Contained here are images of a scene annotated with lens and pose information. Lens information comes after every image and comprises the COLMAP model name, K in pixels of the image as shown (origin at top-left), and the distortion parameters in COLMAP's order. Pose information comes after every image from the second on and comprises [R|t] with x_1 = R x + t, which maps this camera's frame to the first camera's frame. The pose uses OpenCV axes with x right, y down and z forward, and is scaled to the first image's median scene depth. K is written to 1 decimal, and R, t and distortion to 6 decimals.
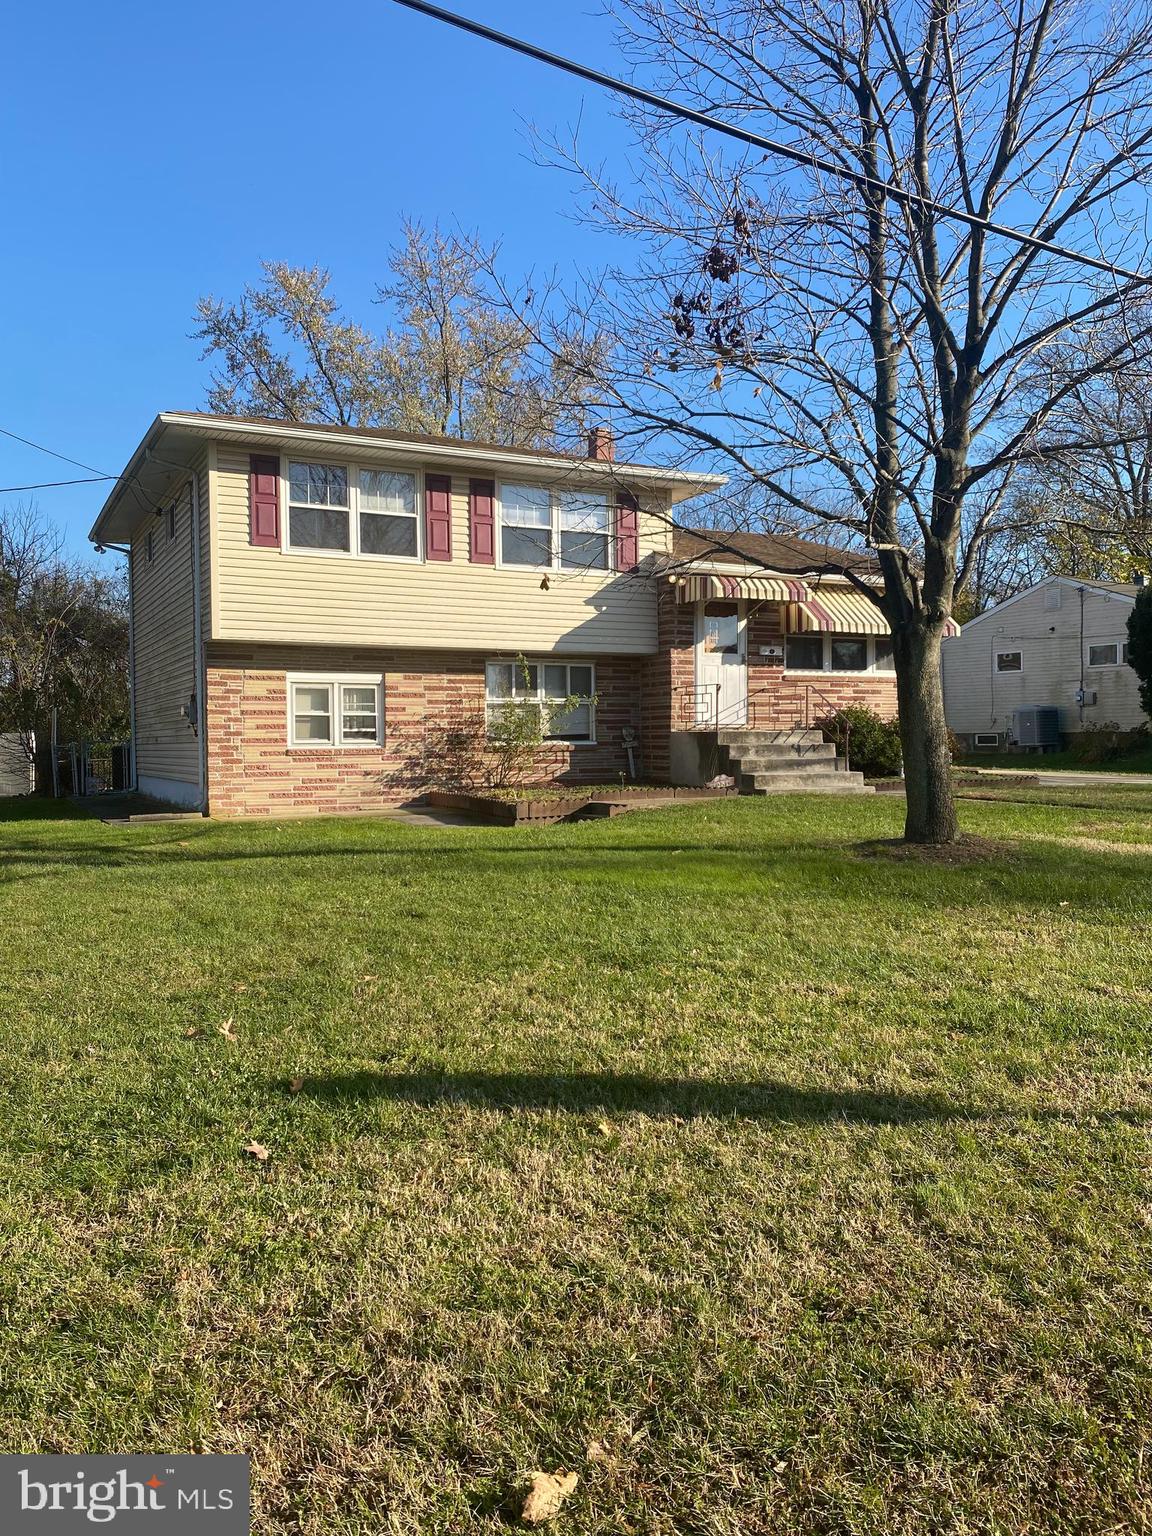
lens RADIAL K [[1170.5, 0, 577.2], [0, 1170.5, 779.5], [0, 0, 1]] dist [0.044052, -0.026578]
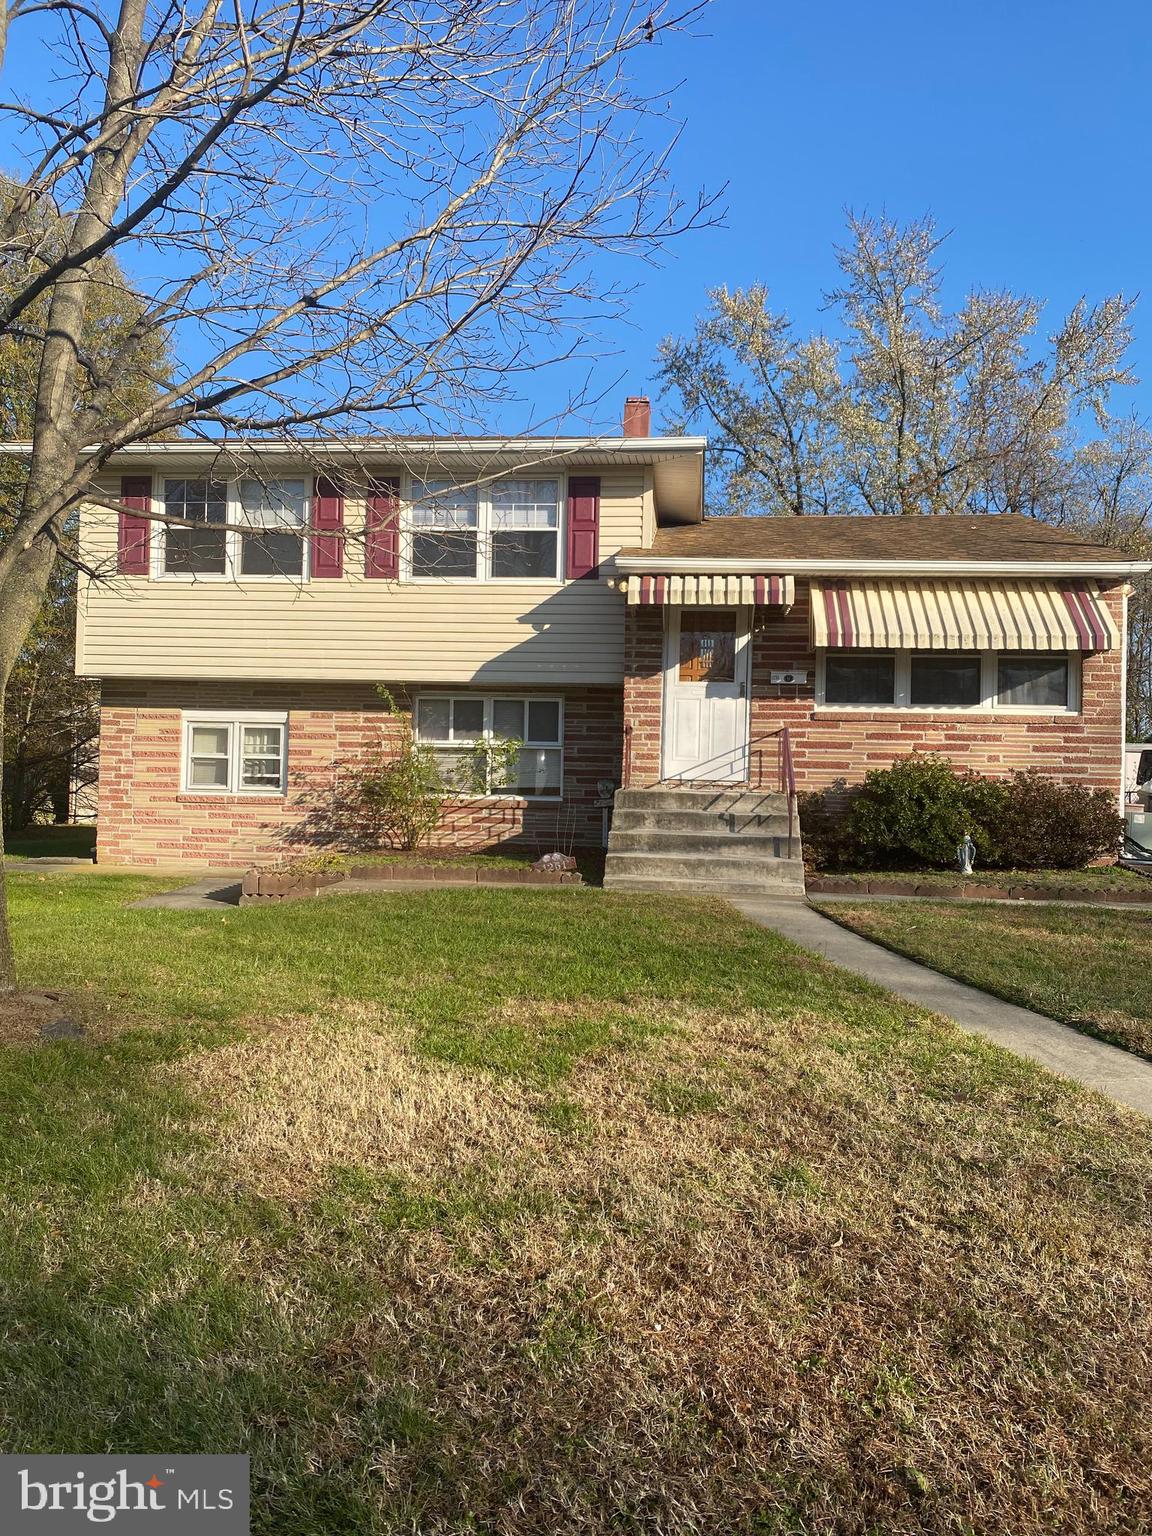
lens RADIAL K [[1170.5, 0, 584.9], [0, 1170.5, 758.1], [0, 0, 1]] dist [0.044052, -0.026578]
pose [[0.838978, 0.019493, -0.543816, 0.484781], [-0.046004, 0.998321, -0.035188, -0.034676], [0.542217, 0.054539, 0.838467, 0.385144]]
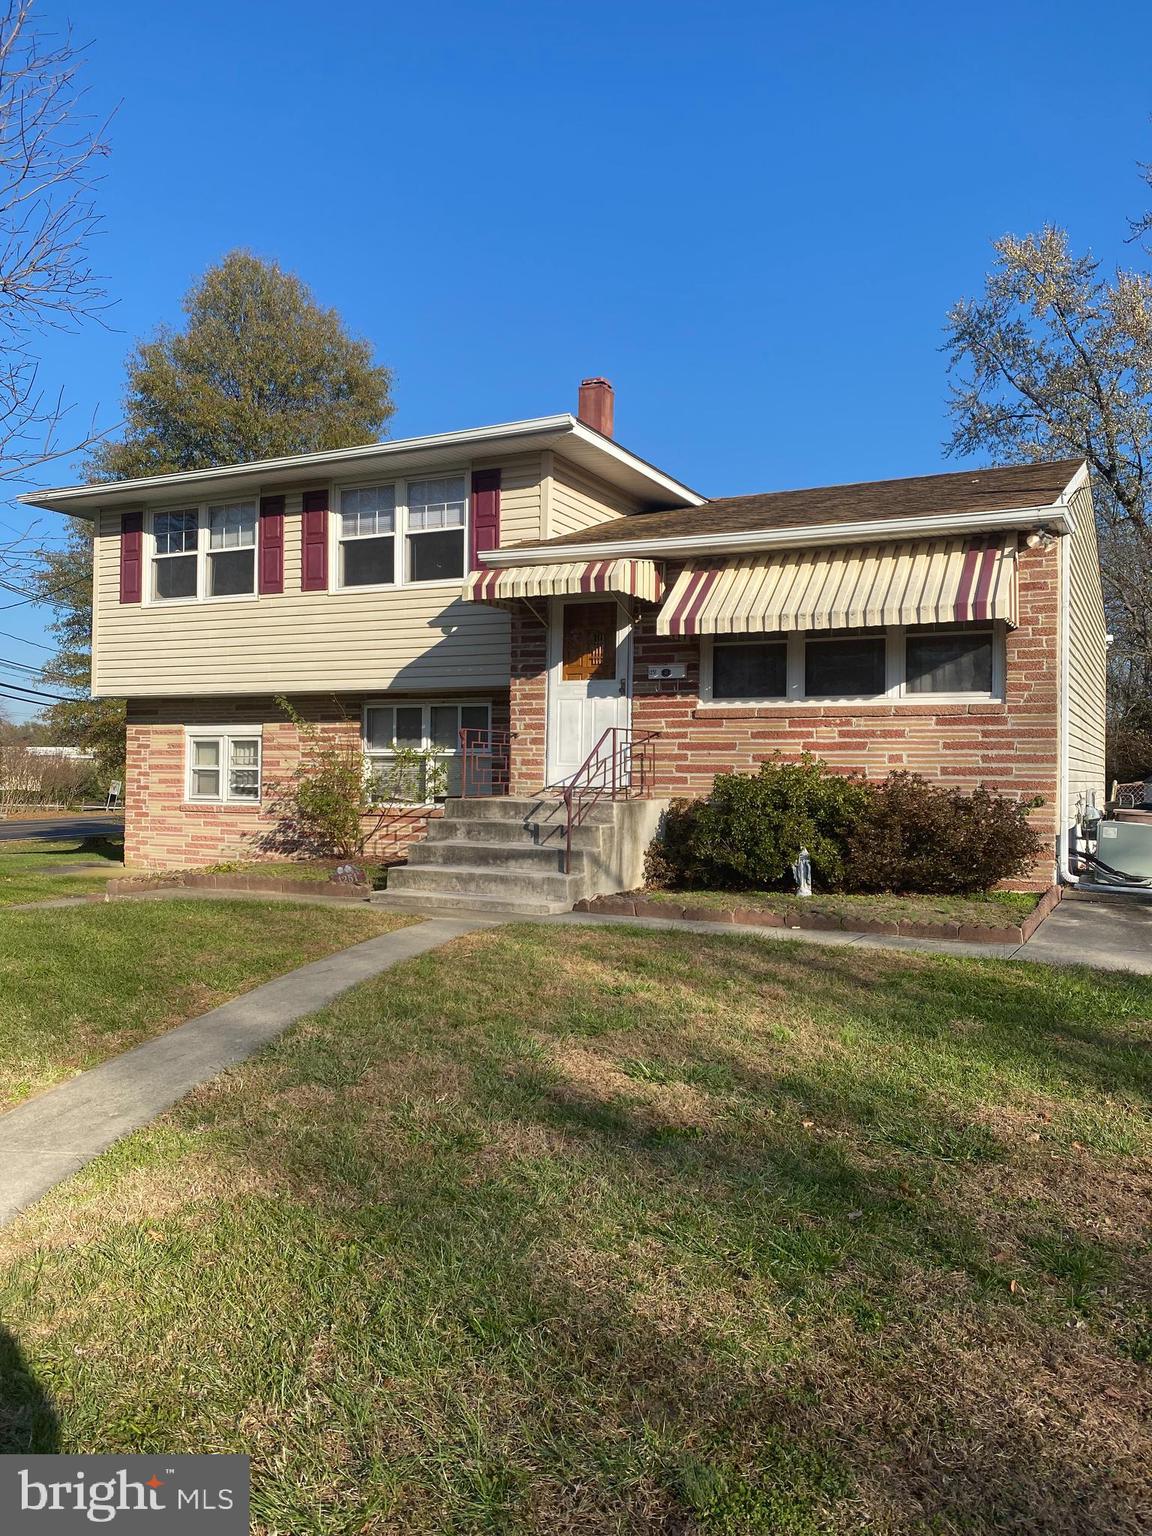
lens RADIAL K [[1170.5, 0, 578.4], [0, 1170.5, 758.3], [0, 0, 1]] dist [0.044052, -0.026578]
pose [[0.588267, 0.003526, -0.808659, 0.699755], [-0.041727, 0.998791, -0.026000, -0.049754], [0.807589, 0.049038, 0.587703, 0.654402]]
